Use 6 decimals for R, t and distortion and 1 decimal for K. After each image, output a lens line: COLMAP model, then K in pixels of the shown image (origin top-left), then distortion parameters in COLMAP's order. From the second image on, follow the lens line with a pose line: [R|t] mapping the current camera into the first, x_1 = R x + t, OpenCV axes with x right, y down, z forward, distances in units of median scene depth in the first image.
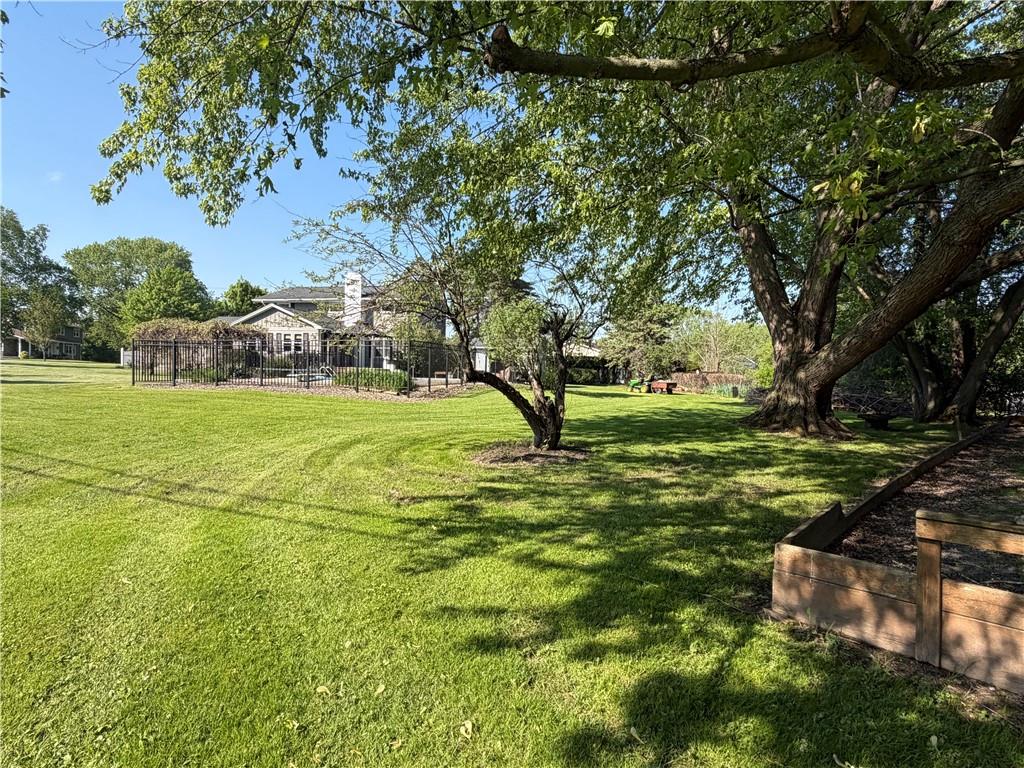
lens RADIAL K [[567.3, 0, 511.9], [0, 567.3, 382.6], [0, 0, 1]] dist [0.000050, 0.000097]
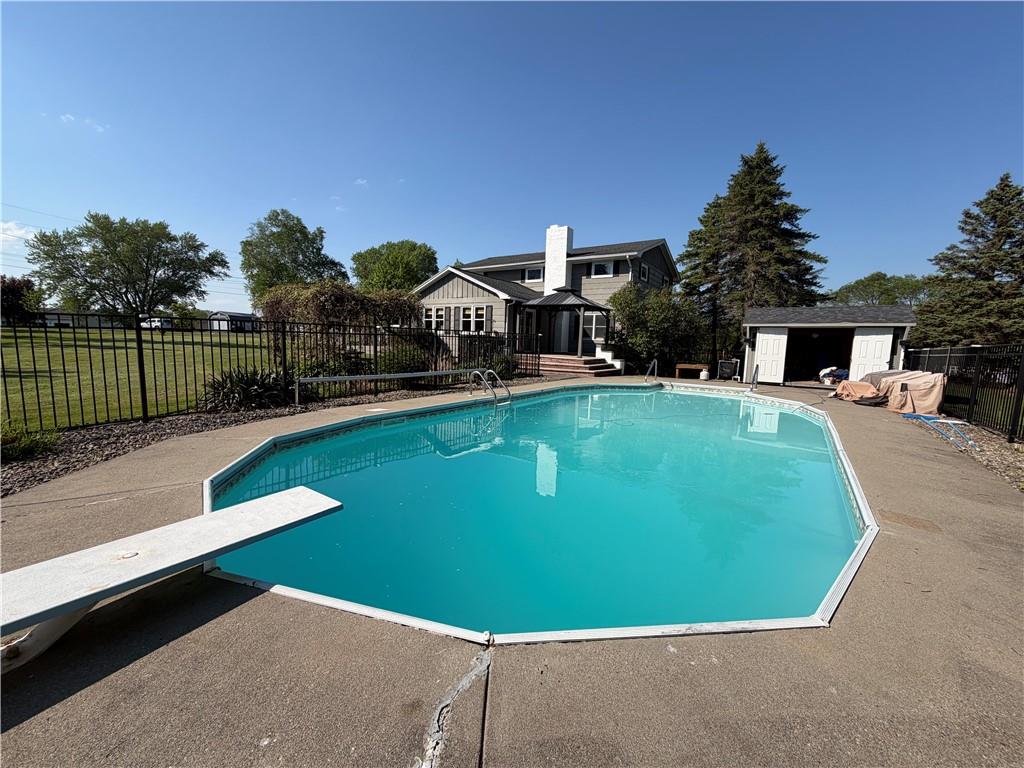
lens RADIAL K [[409.3, 0, 512.6], [0, 409.3, 385.1], [0, 0, 1]] dist [-0.000079, -0.000026]
pose [[0.928450, 0.052083, -0.367787, -0.136218], [-0.021510, 0.995998, 0.086747, -0.031903], [0.370833, -0.072629, 0.925855, 0.505929]]
